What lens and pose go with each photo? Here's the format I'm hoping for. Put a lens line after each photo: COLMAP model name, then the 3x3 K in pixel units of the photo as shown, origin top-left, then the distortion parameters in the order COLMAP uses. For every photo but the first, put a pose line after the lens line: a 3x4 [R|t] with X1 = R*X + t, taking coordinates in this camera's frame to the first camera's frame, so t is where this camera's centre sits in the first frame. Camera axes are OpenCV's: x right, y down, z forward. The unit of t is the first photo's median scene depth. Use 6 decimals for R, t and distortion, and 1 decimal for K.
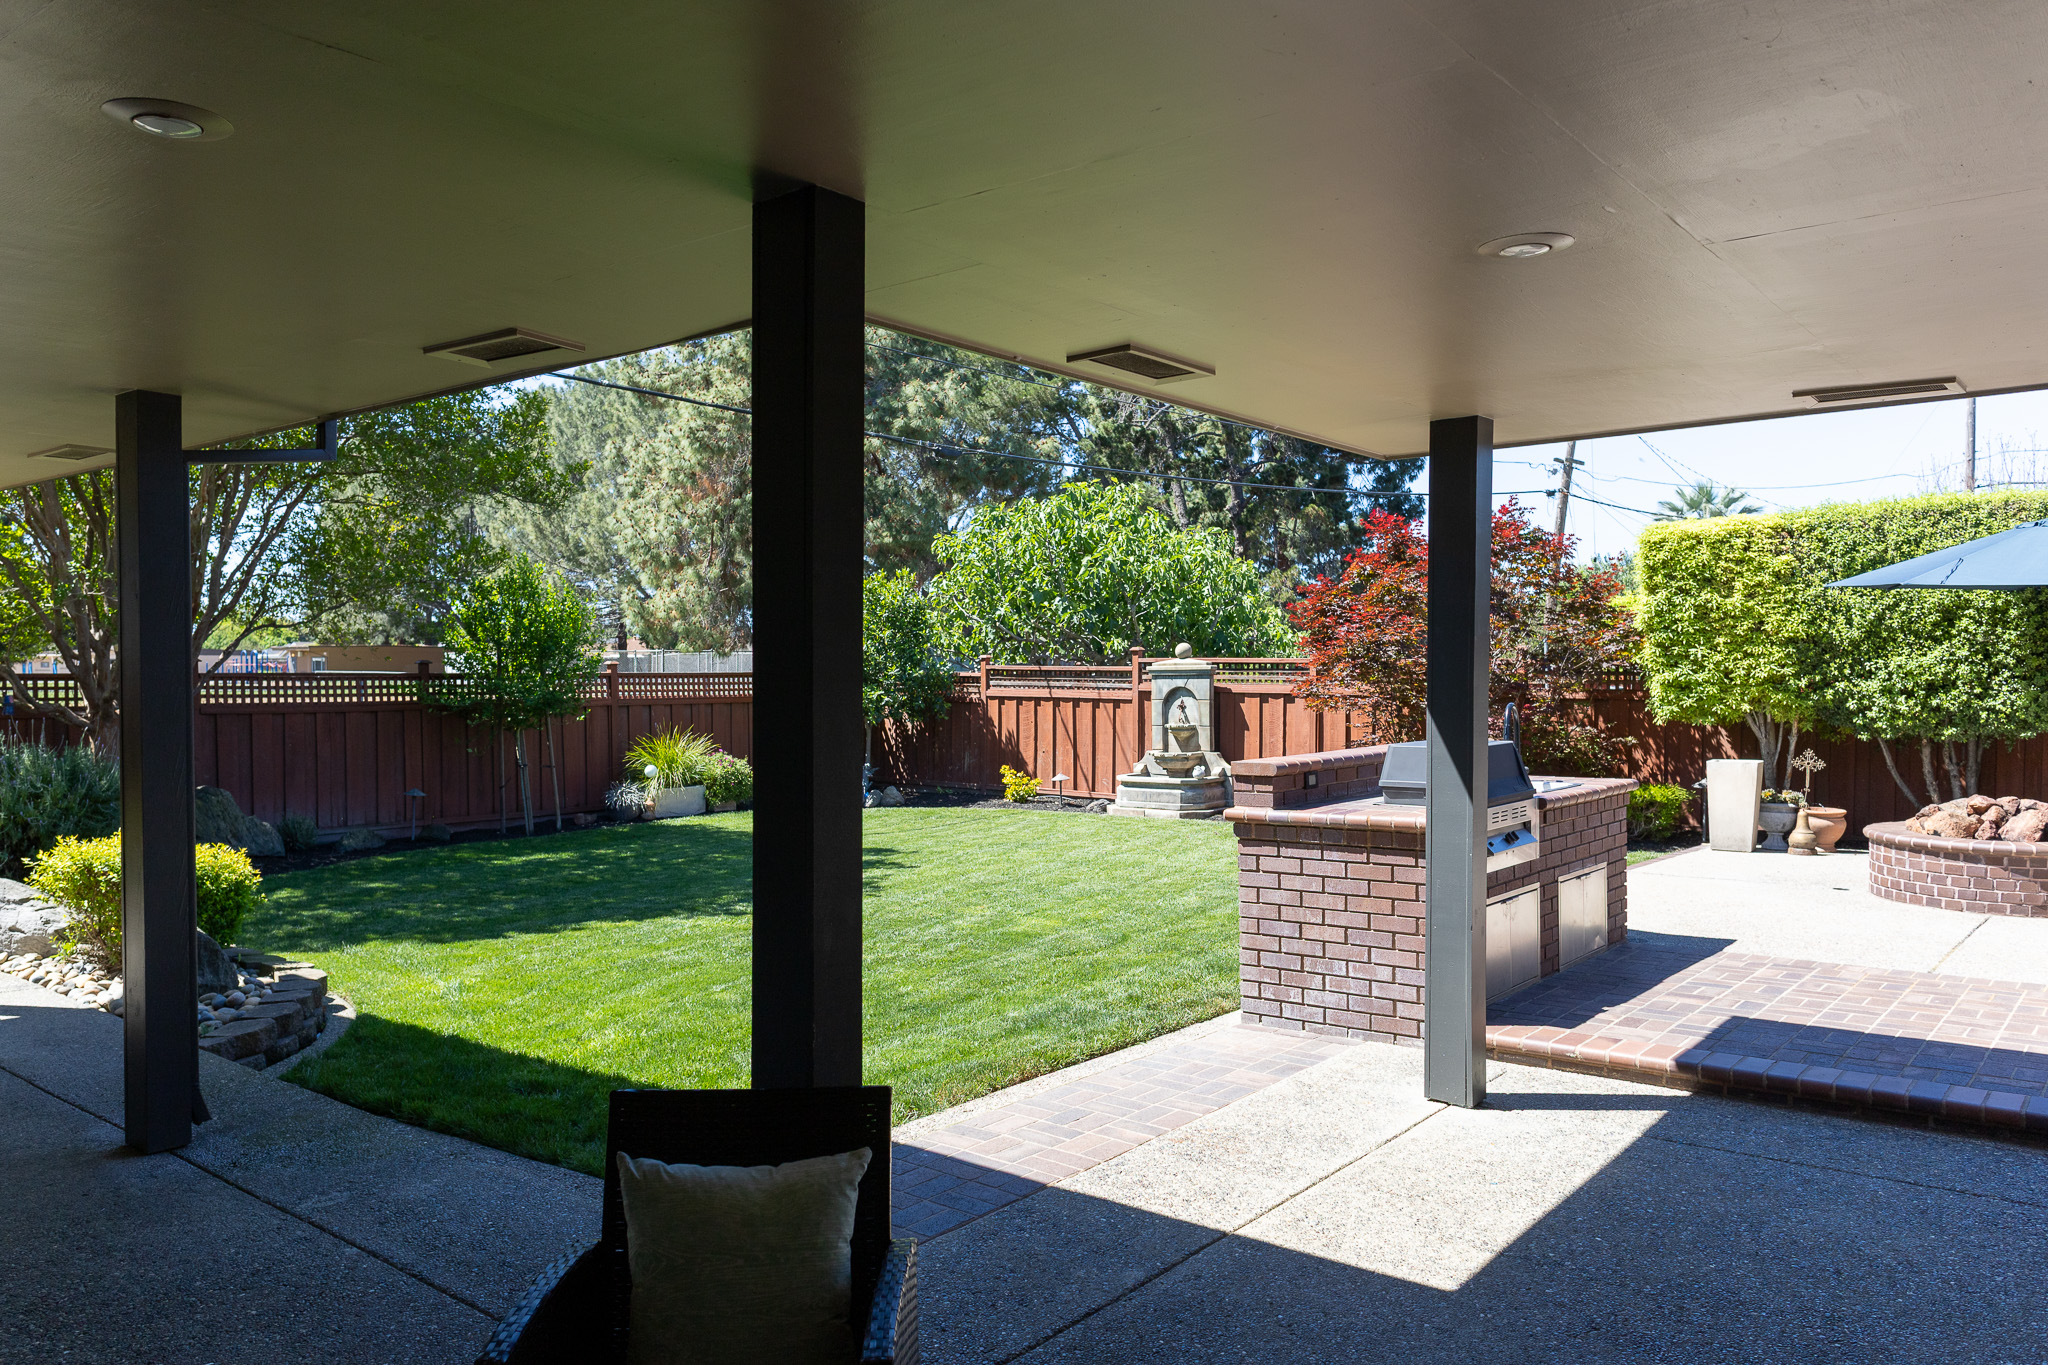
lens RADIAL K [[1427.5, 0, 1021.0], [0, 1427.5, 677.6], [0, 0, 1]] dist [-0.020701, -0.000295]
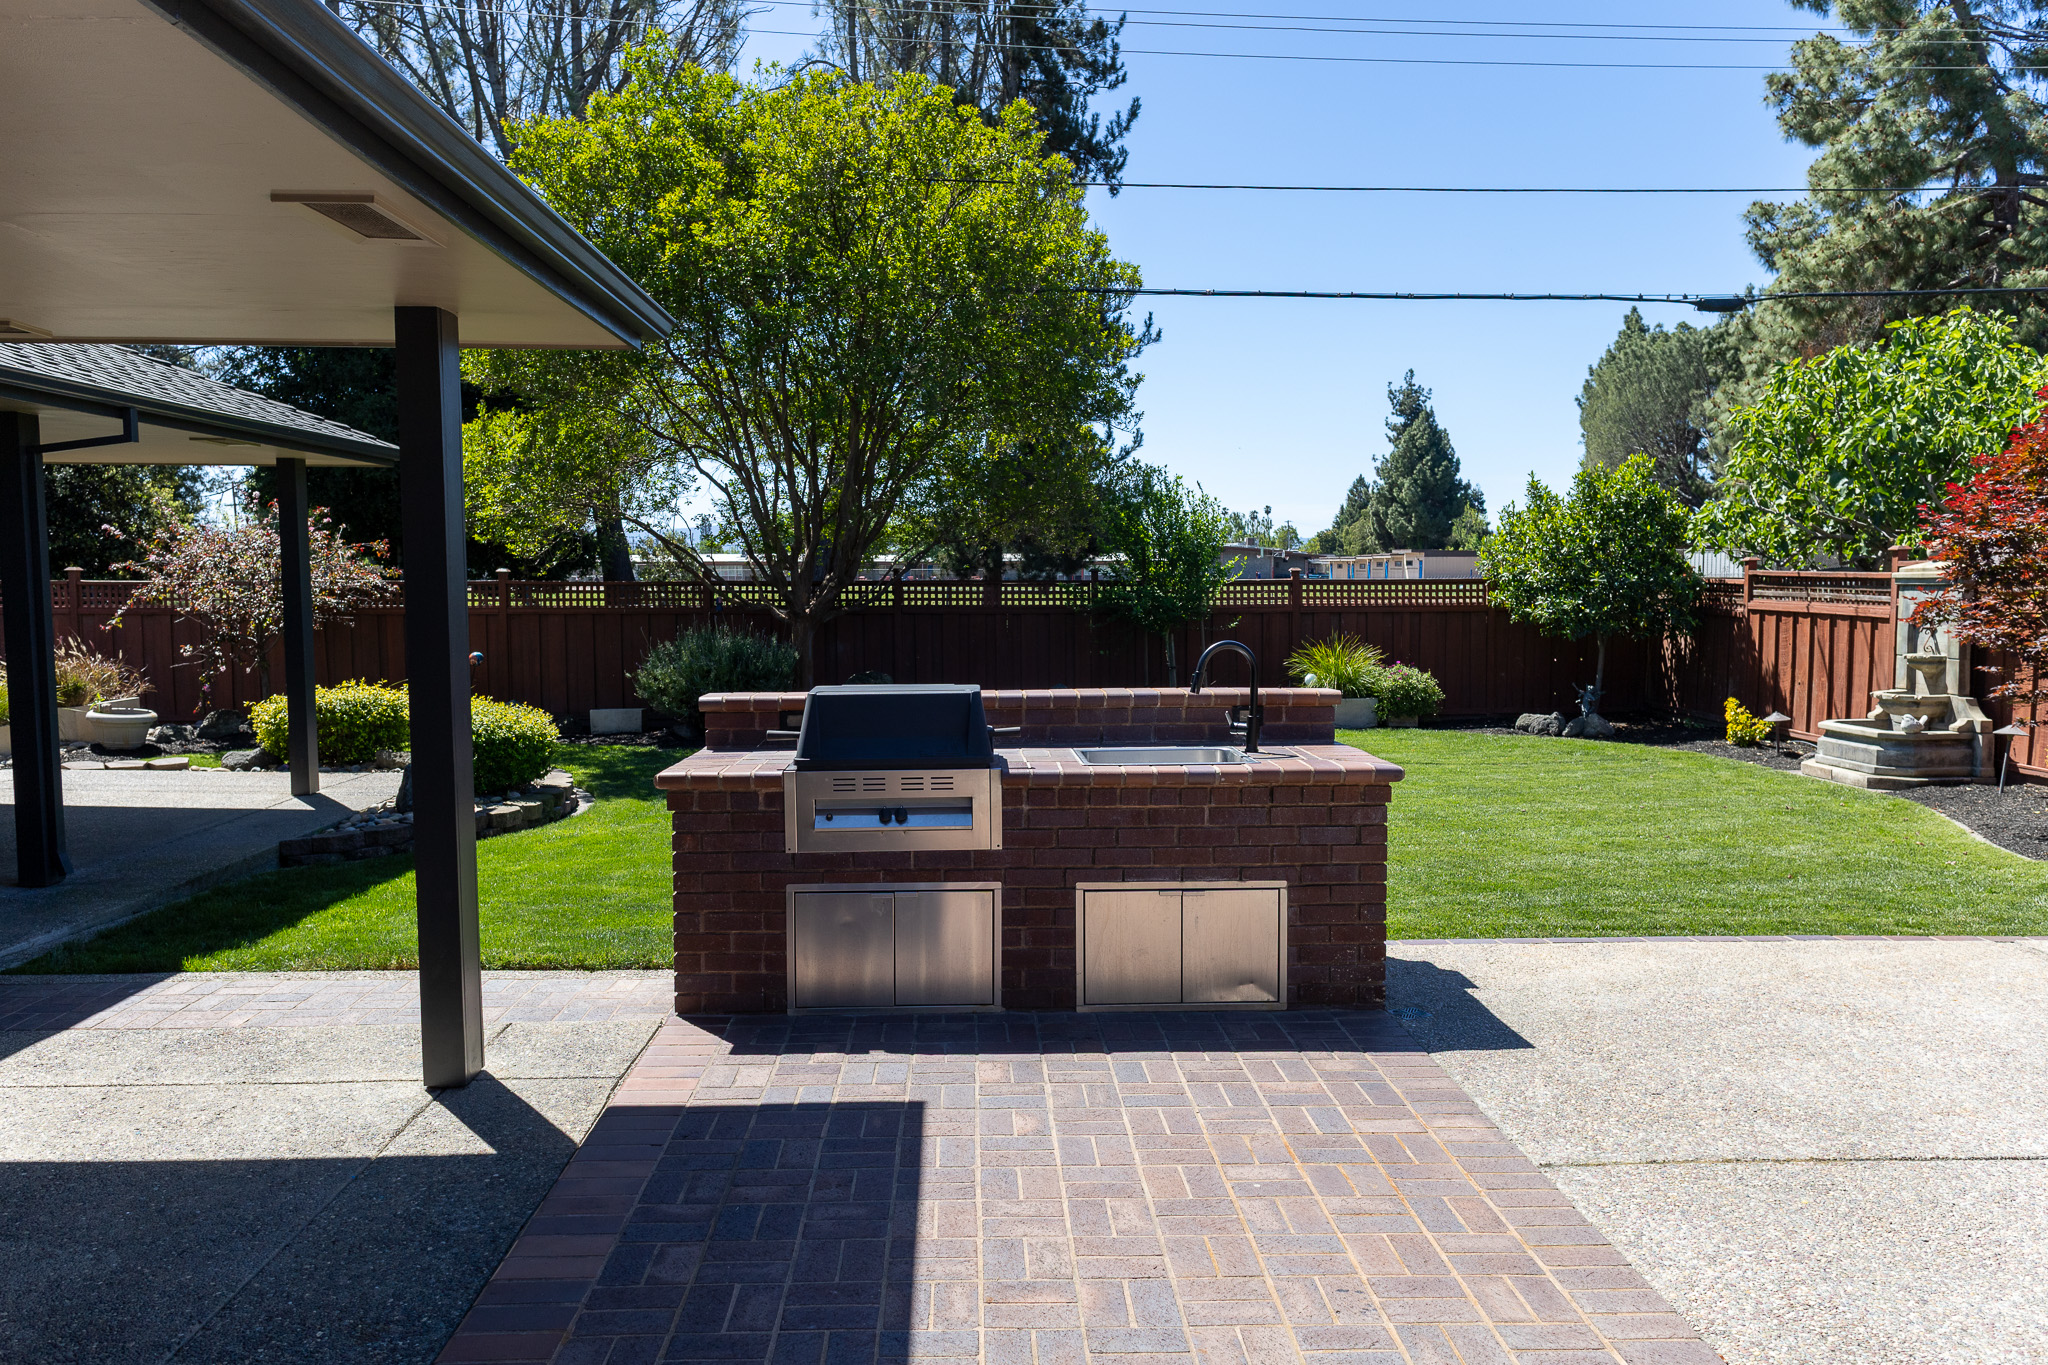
lens RADIAL K [[1427.5, 0, 1021.6], [0, 1427.5, 682.9], [0, 0, 1]] dist [-0.020701, -0.000295]
pose [[0.647061, 0.056861, -0.760315, 0.360188], [0.000773, 0.997166, 0.075232, -0.006644], [0.762438, -0.049268, 0.645183, 0.207462]]
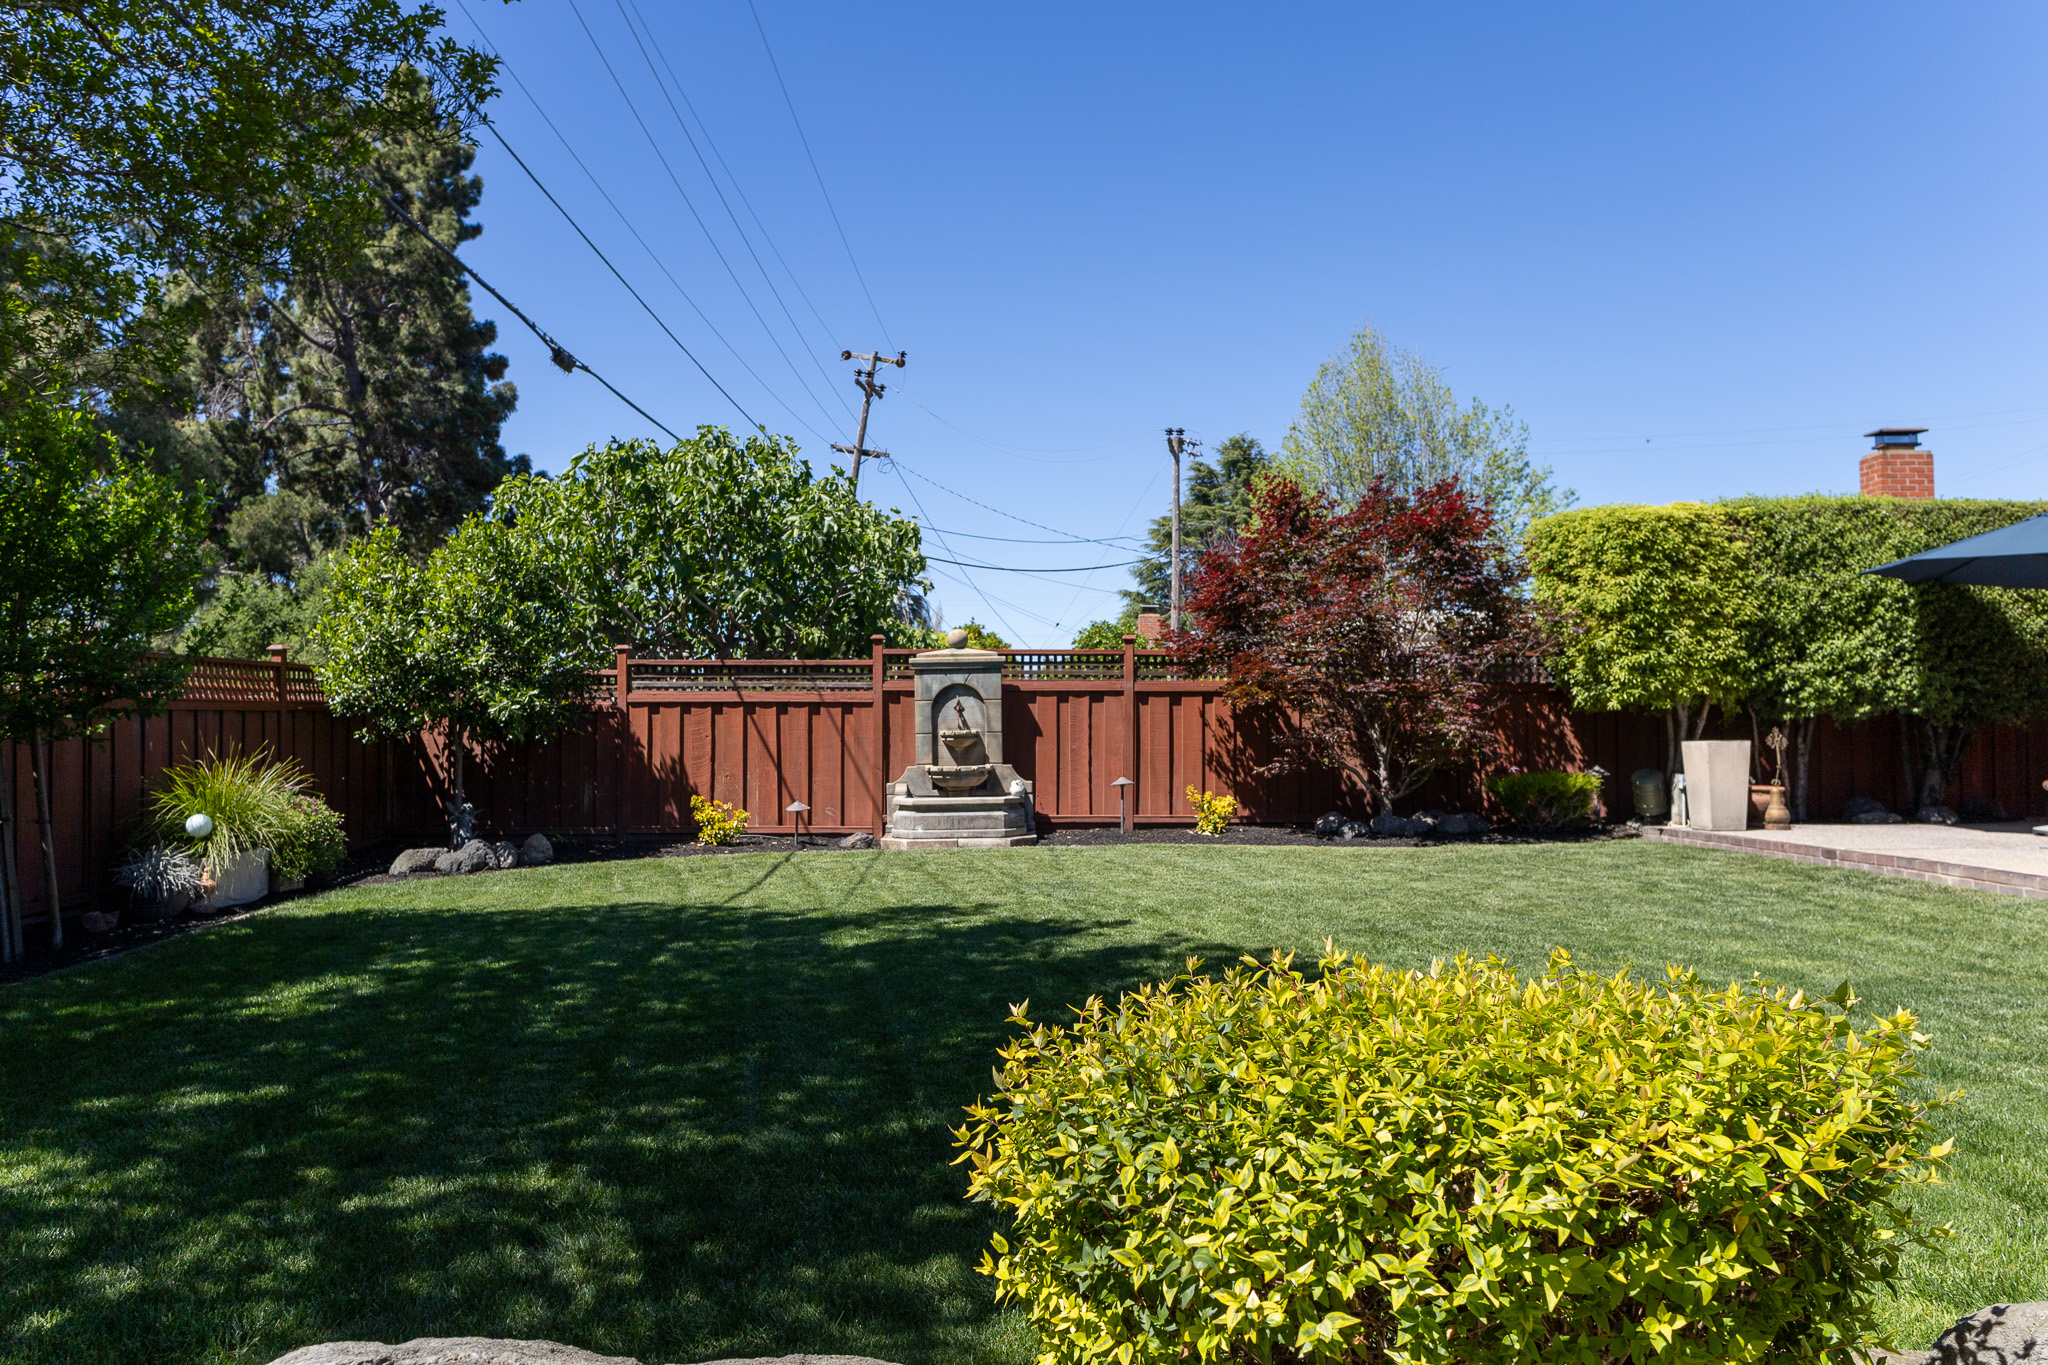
lens RADIAL K [[1427.5, 0, 1022.2], [0, 1427.5, 700.7], [0, 0, 1]] dist [-0.020701, -0.000295]
pose [[0.779672, 0.001555, 0.626186, -0.360329], [0.009212, 0.999860, -0.013953, 0.027397], [-0.626120, 0.016647, 0.779549, 0.366825]]
